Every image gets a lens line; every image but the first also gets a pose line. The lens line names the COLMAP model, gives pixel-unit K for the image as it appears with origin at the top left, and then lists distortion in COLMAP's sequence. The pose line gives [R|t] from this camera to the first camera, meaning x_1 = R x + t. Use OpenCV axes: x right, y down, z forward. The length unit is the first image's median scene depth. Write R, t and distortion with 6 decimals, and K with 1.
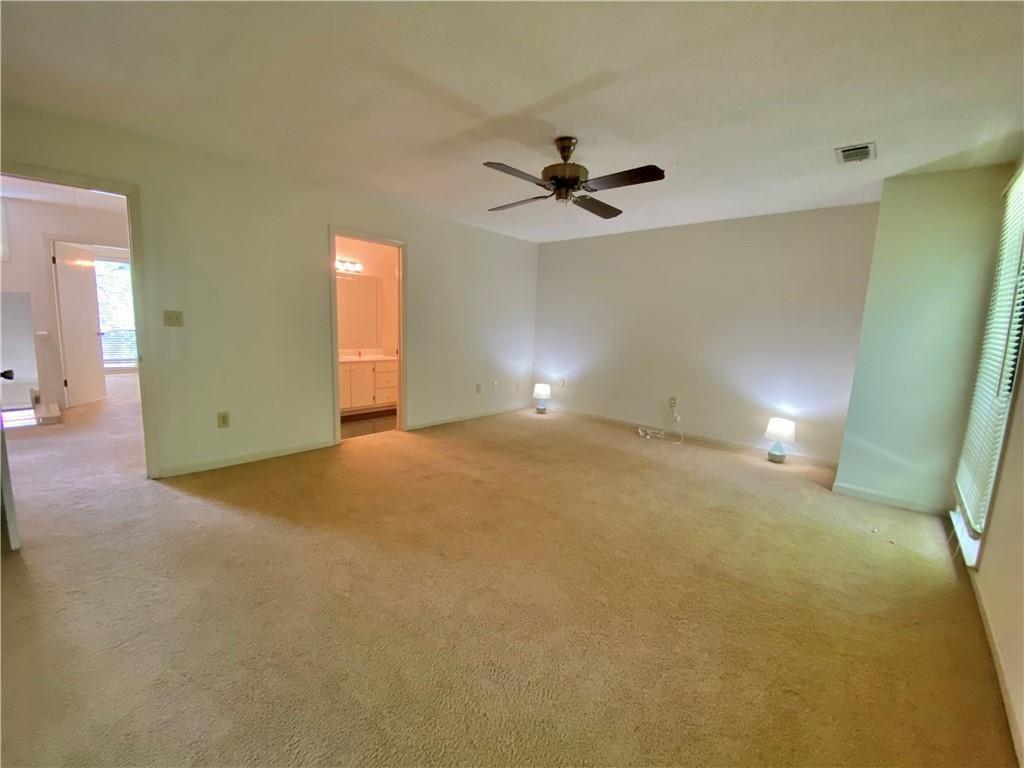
lens RADIAL K [[425.4, 0, 512.7], [0, 425.4, 361.4], [0, 0, 1]] dist [0.017683, -0.020248]
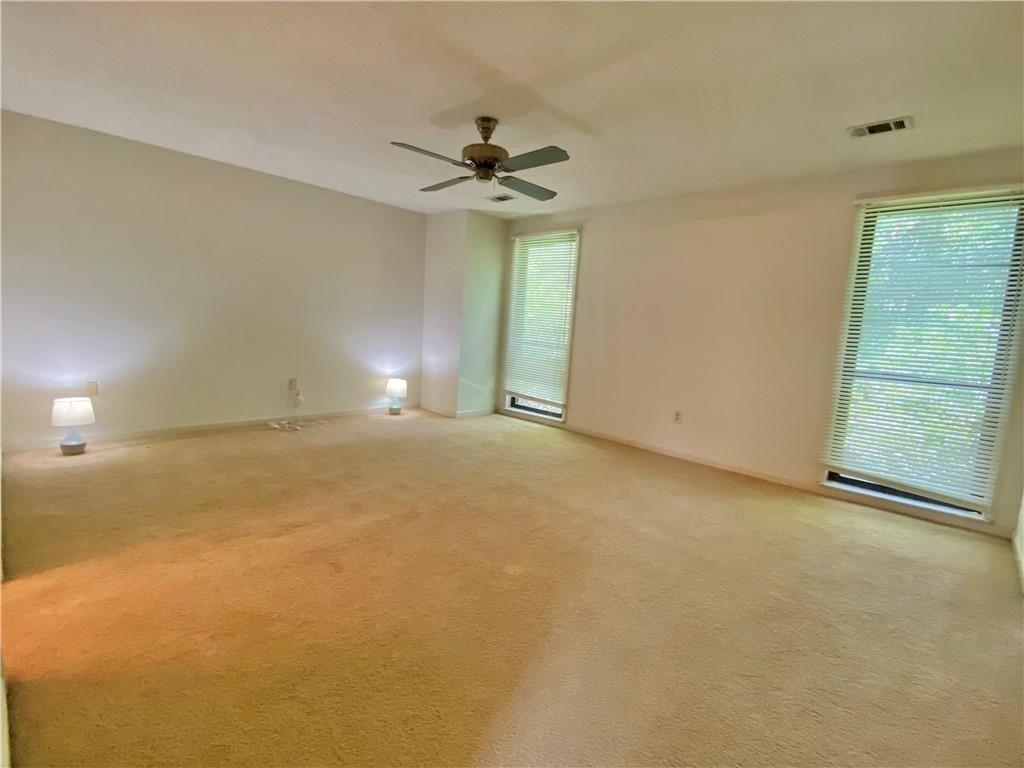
lens RADIAL K [[468.7, 0, 504.6], [0, 468.7, 383.9], [0, 0, 1]] dist [0.031345, -0.030063]
pose [[0.028207, -0.170026, 0.985036, -0.845588], [0.023265, 0.985273, 0.169401, -0.088000], [-0.999331, 0.018139, 0.031747, 0.771756]]
